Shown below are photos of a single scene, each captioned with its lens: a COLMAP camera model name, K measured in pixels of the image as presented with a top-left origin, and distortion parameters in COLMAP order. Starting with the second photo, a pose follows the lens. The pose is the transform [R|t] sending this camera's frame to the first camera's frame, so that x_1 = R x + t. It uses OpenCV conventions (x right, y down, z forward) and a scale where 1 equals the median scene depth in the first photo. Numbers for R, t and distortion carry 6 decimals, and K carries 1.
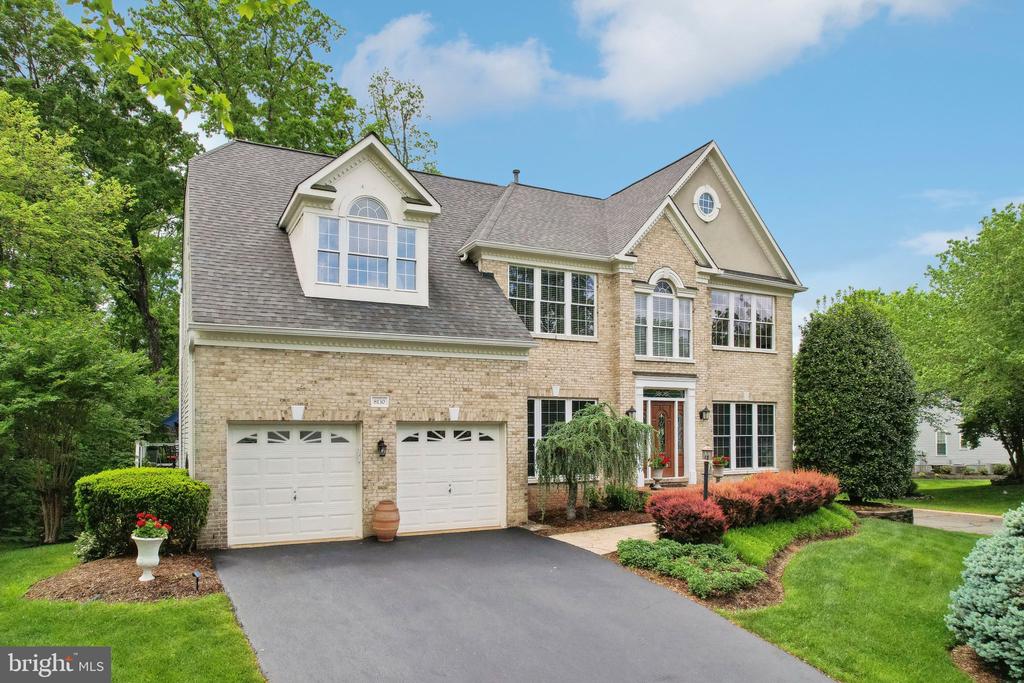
lens RADIAL K [[685.7, 0, 474.2], [0, 685.7, 436.6], [0, 0, 1]] dist [-0.030885, 0.007583]
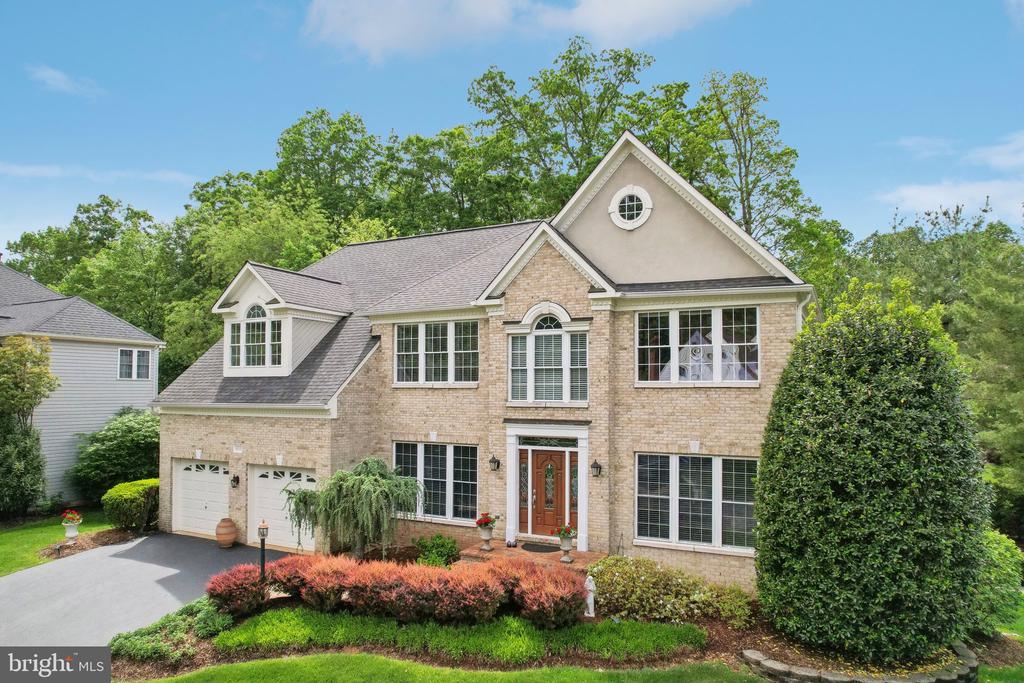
lens RADIAL K [[650.9, 0, 499.3], [0, 650.9, 369.3], [0, 0, 1]] dist [-0.040069, 0.032554]
pose [[0.598598, 0.000827, -0.801049, 1.052992], [-0.004007, 0.999990, -0.001961, -0.180829], [0.801040, 0.004384, 0.598595, 0.534475]]
